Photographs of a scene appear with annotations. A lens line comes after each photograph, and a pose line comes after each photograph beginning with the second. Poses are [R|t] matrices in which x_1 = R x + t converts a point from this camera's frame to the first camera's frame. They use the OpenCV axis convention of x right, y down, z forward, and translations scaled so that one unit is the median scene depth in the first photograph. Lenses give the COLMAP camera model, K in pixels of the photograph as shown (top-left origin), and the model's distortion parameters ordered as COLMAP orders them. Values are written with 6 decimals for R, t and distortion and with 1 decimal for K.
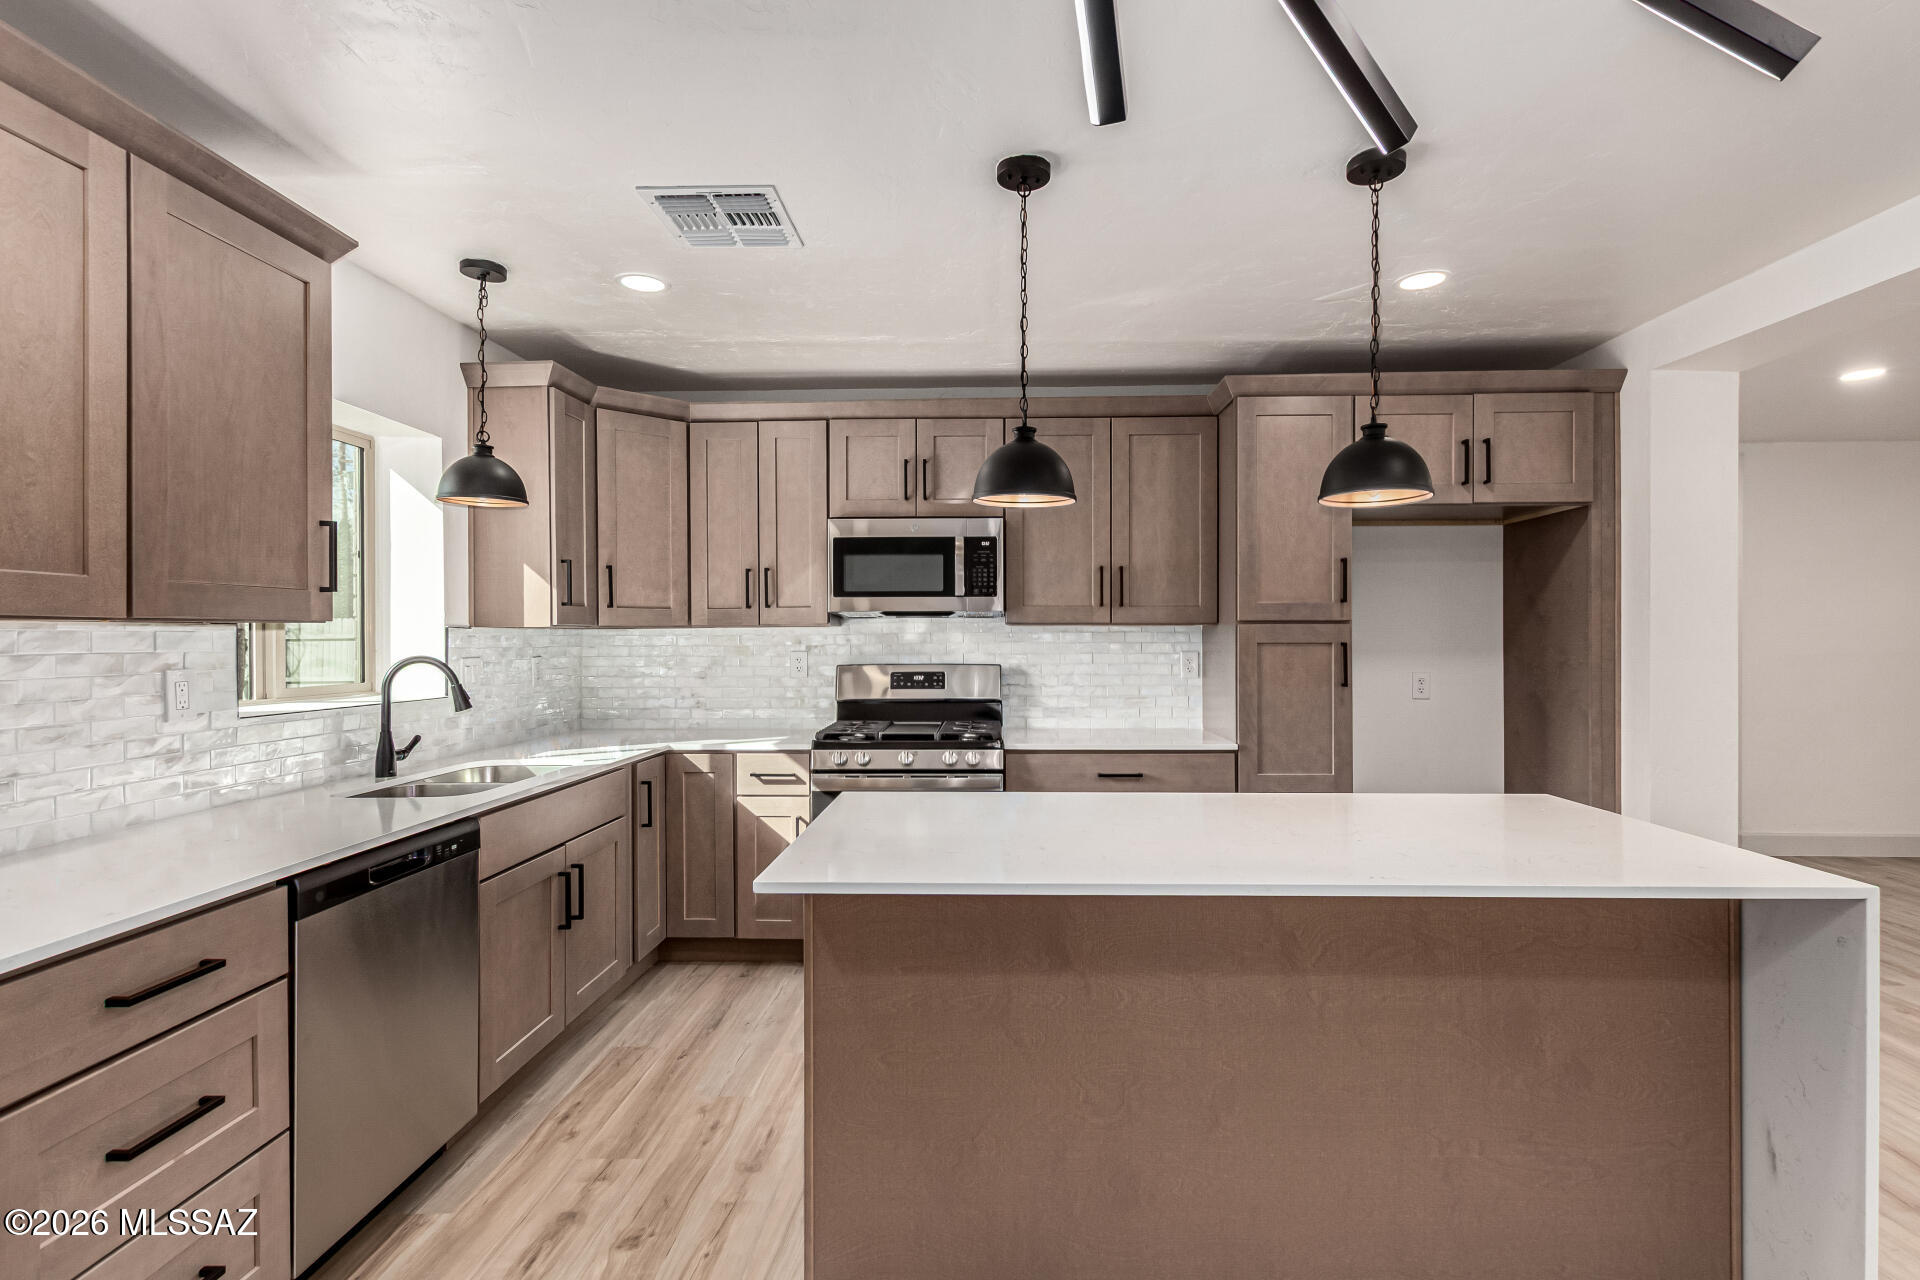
lens RADIAL K [[916.7, 0, 973.2], [0, 916.7, 641.3], [0, 0, 1]] dist [0.006923, 0.000001]
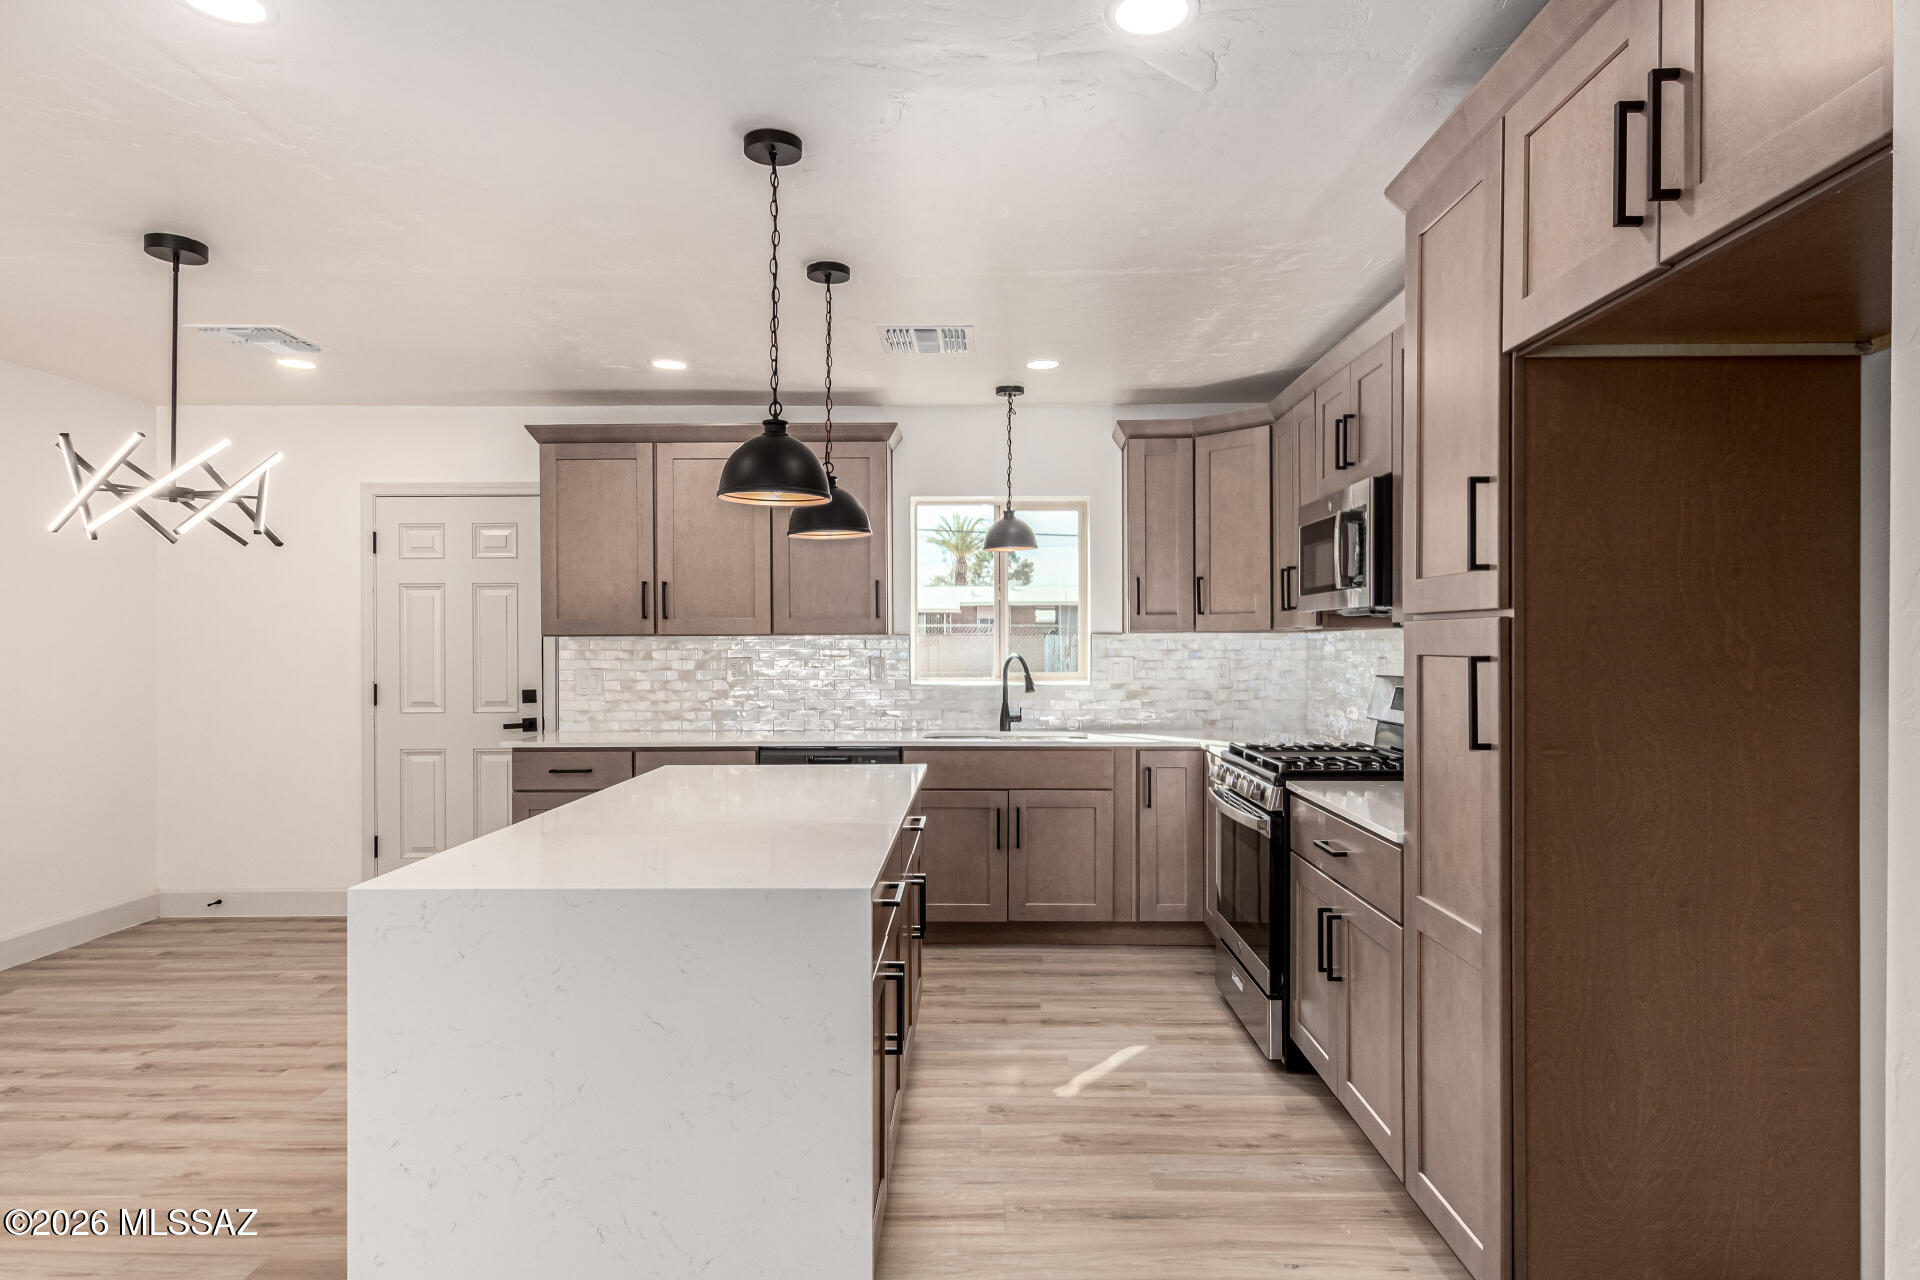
lens RADIAL K [[1080.8, 0, 977.8], [0, 1080.8, 640.4], [0, 0, 1]] dist [0.004691, 0.001136]
pose [[0.021460, 0.000533, -0.999770, 0.880877], [-0.003735, 0.999993, 0.000453, -0.005846], [0.999763, 0.003725, 0.021462, 0.671236]]
